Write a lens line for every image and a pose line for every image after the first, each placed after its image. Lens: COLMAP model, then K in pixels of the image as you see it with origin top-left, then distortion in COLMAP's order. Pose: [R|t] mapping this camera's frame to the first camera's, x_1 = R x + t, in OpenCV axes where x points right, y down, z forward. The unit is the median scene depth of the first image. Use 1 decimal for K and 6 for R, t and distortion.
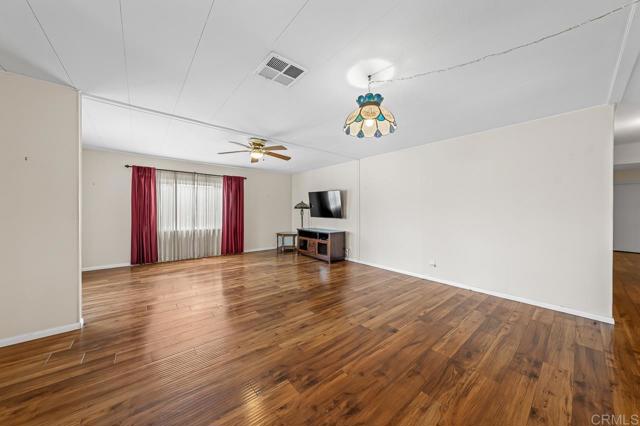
lens RADIAL K [[222.0, 0, 316.9], [0, 222.0, 212.7], [0, 0, 1]] dist [-0.000935, -0.000051]
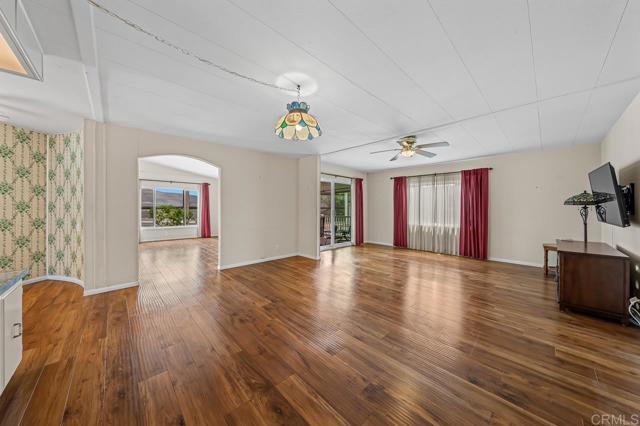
lens RADIAL K [[216.0, 0, 322.4], [0, 216.0, 209.7], [0, 0, 1]] dist [-0.000240, -0.000030]
pose [[0.074245, 0.004091, -0.997232, 0.491855], [-0.015129, 0.999881, 0.002975, 0.001401], [0.997125, 0.014866, 0.074298, 0.386939]]
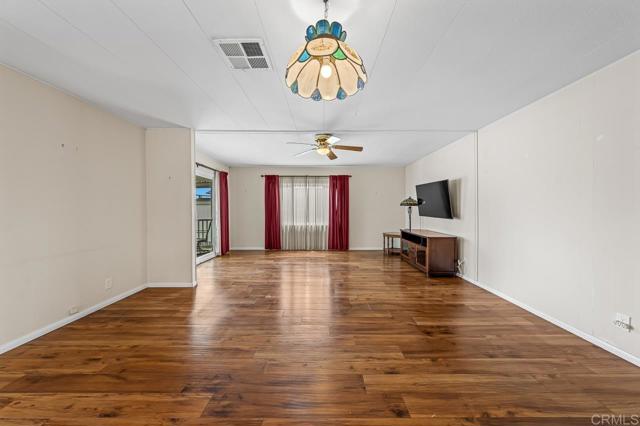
lens RADIAL K [[216.8, 0, 320.0], [0, 216.8, 213.0], [0, 0, 1]] dist [-0.001746, -0.000128]
pose [[0.768367, 0.008289, -0.639955, 0.235138], [-0.000865, 0.999929, 0.011913, -0.000282], [0.640009, -0.008600, 0.768320, 0.185403]]
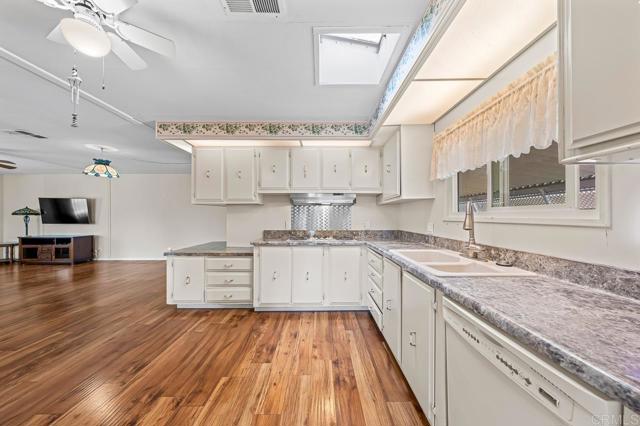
lens RADIAL K [[223.1, 0, 332.8], [0, 223.1, 216.1], [0, 0, 1]] dist [0.000191, 0.000000]
pose [[0.611074, -0.002862, 0.791569, -0.028386], [0.011948, 0.999913, -0.005608, 0.007735], [-0.791484, 0.012885, 0.611055, -0.678920]]
